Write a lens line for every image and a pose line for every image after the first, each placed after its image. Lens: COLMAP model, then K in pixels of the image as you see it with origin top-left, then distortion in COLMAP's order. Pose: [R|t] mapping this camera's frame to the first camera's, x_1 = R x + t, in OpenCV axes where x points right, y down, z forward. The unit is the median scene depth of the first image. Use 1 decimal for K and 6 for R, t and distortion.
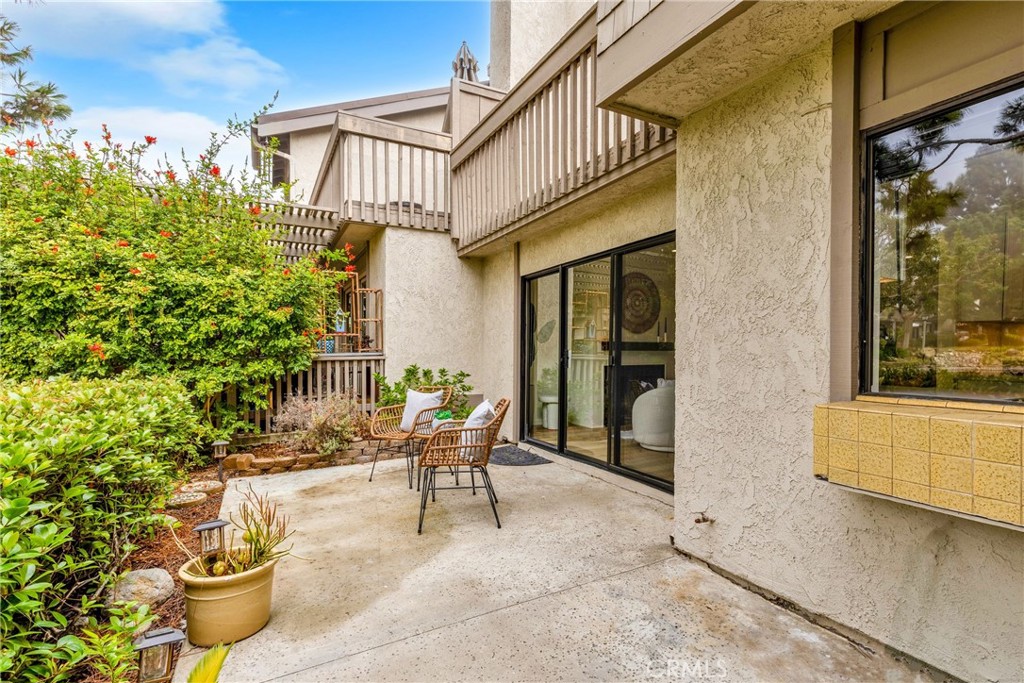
lens RADIAL K [[487.3, 0, 544.5], [0, 487.3, 356.9], [0, 0, 1]] dist [0.005461, 0.000015]
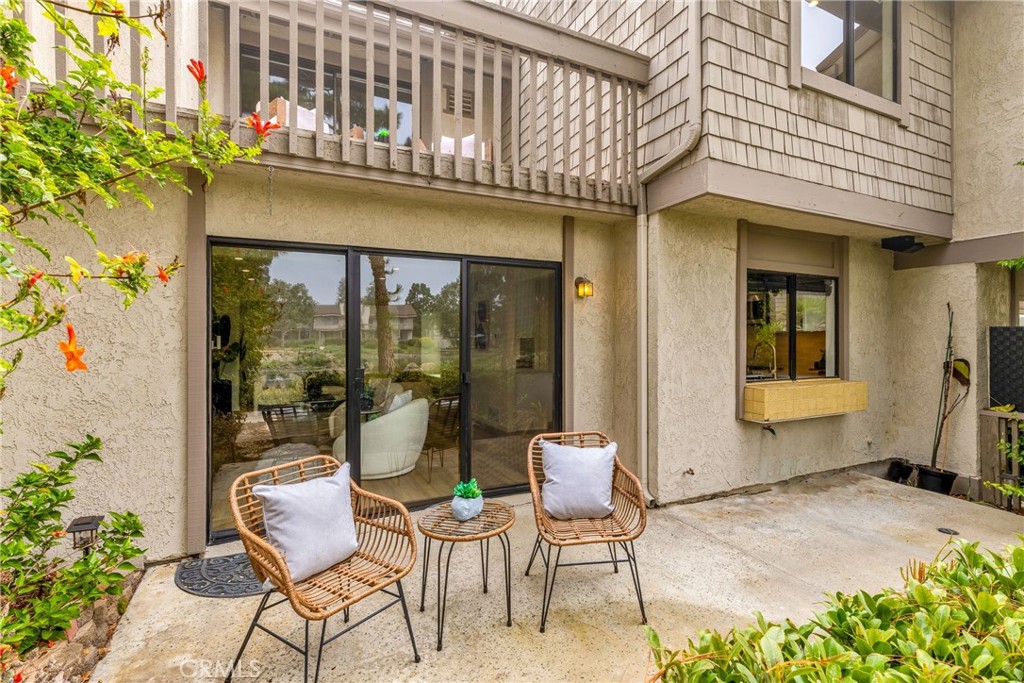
lens RADIAL K [[478.7, 0, 544.9], [0, 478.7, 338.5], [0, 0, 1]] dist [0.000983, 0.000113]
pose [[0.060484, -0.001718, 0.998168, -0.547343], [0.011564, 0.999933, 0.001020, -0.047947], [-0.998102, 0.011481, 0.060499, 0.594803]]
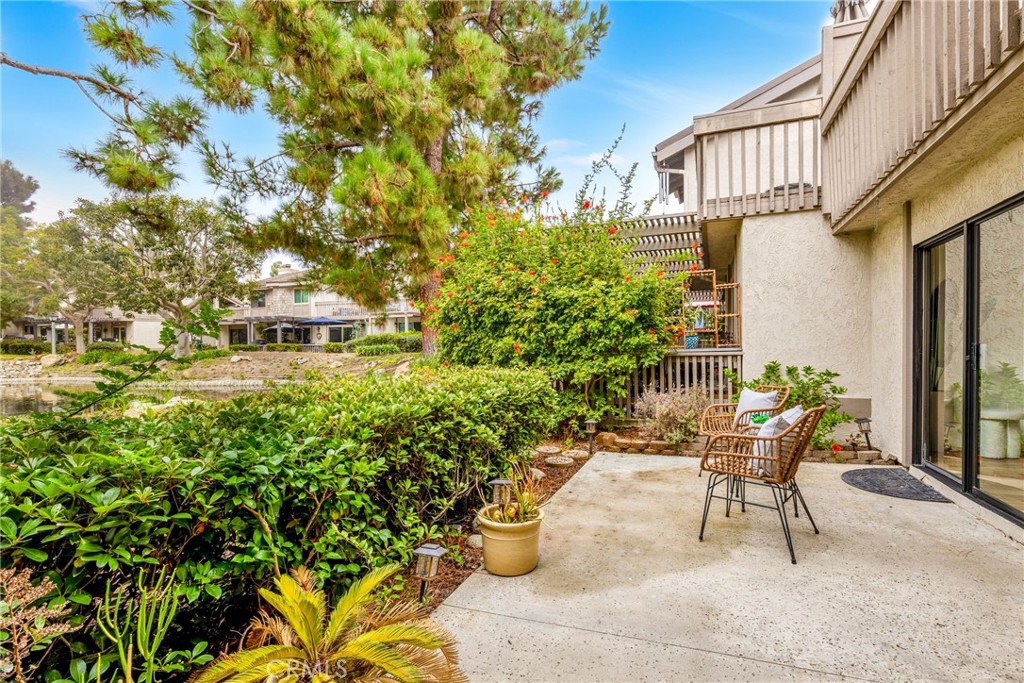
lens RADIAL K [[464.9, 0, 515.6], [0, 464.9, 351.4], [0, 0, 1]] dist [0.001813, 0.000153]
pose [[0.653704, -0.000495, -0.756751, 0.114157], [0.000933, 1.000000, 0.000152, -0.004040], [0.756750, -0.000806, 0.653704, 0.078237]]
